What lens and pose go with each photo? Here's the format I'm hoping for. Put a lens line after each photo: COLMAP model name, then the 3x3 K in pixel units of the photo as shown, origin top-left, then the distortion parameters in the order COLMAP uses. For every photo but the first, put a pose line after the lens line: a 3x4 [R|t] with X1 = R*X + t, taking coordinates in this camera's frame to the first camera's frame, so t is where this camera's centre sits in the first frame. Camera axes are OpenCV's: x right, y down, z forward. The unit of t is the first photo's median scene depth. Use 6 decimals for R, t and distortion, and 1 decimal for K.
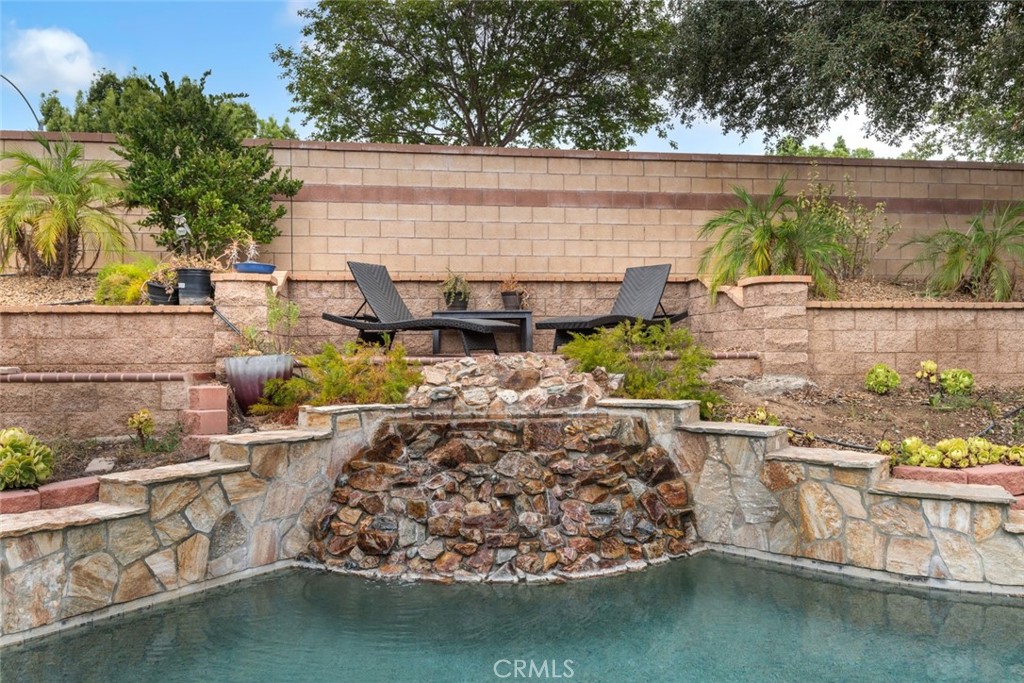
lens RADIAL K [[718.2, 0, 507.3], [0, 718.2, 337.4], [0, 0, 1]] dist [0.030931, -0.002144]
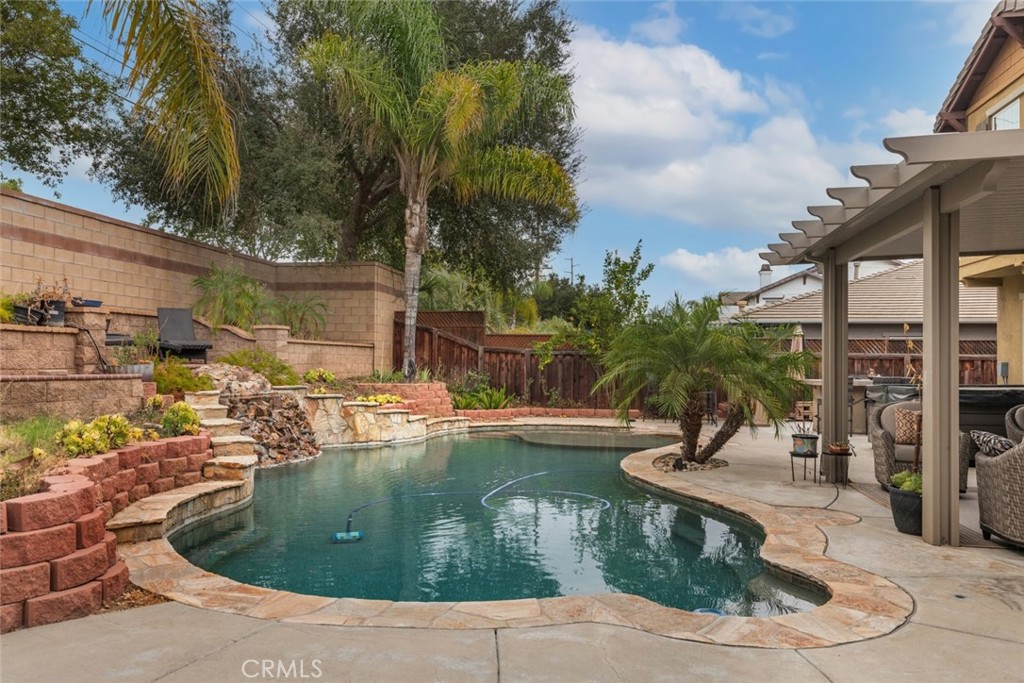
lens RADIAL K [[755.4, 0, 509.2], [0, 755.4, 347.5], [0, 0, 1]] dist [0.033670, -0.009023]
pose [[0.300863, 0.027027, 0.953284, -1.770316], [-0.022649, 0.999519, -0.021190, 0.007342], [-0.953398, -0.015215, 0.301330, -0.300374]]
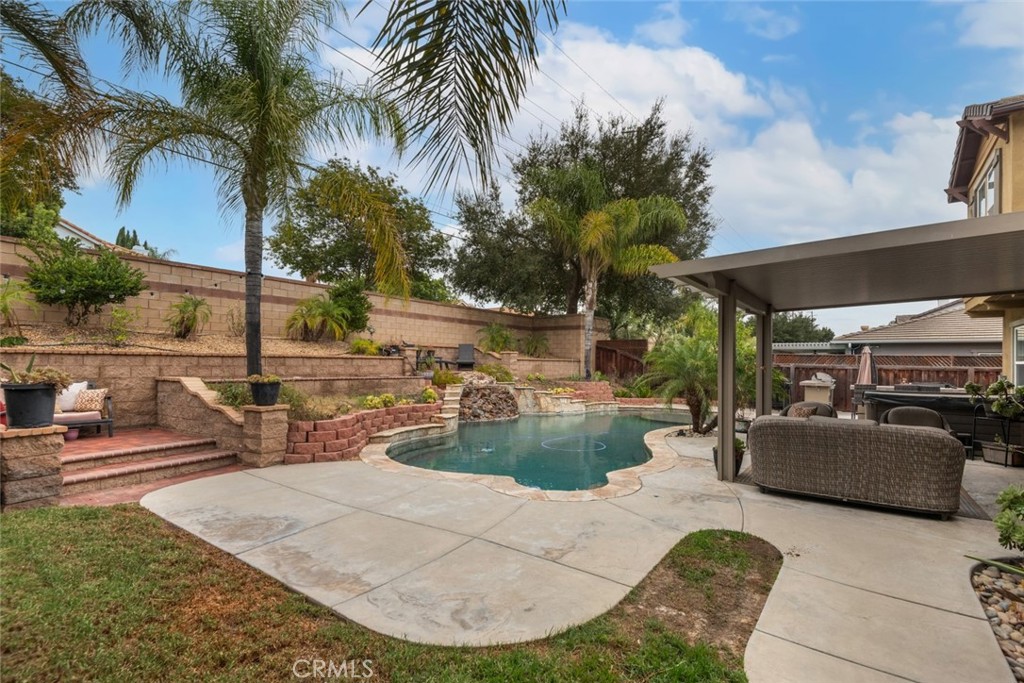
lens RADIAL K [[470.1, 0, 520.3], [0, 470.1, 356.9], [0, 0, 1]] dist [0.039118, -0.000560]
pose [[0.694165, 0.024803, 0.719389, -1.791992], [-0.025904, 0.999620, -0.009470, -0.040348], [-0.719350, -0.012062, 0.694543, -1.021611]]
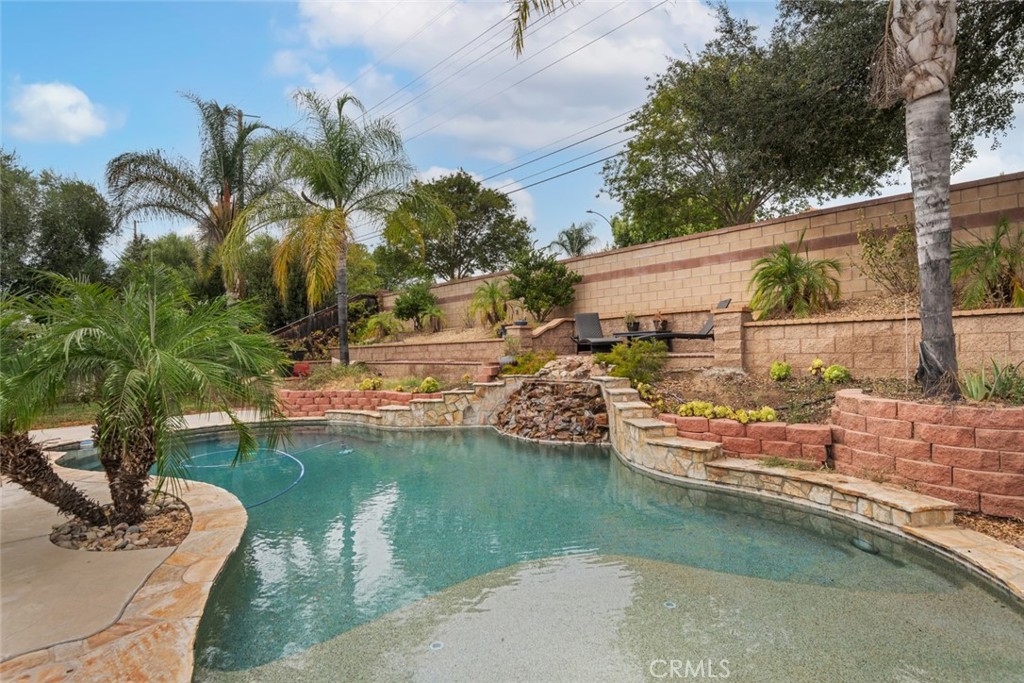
lens RADIAL K [[490.2, 0, 510.6], [0, 490.2, 347.2], [0, 0, 1]] dist [0.010192, -0.004012]
pose [[0.594246, -0.012316, -0.804189, 1.236874], [0.035686, 0.999302, 0.011065, -0.031401], [0.803491, -0.035274, 0.594271, -0.120847]]
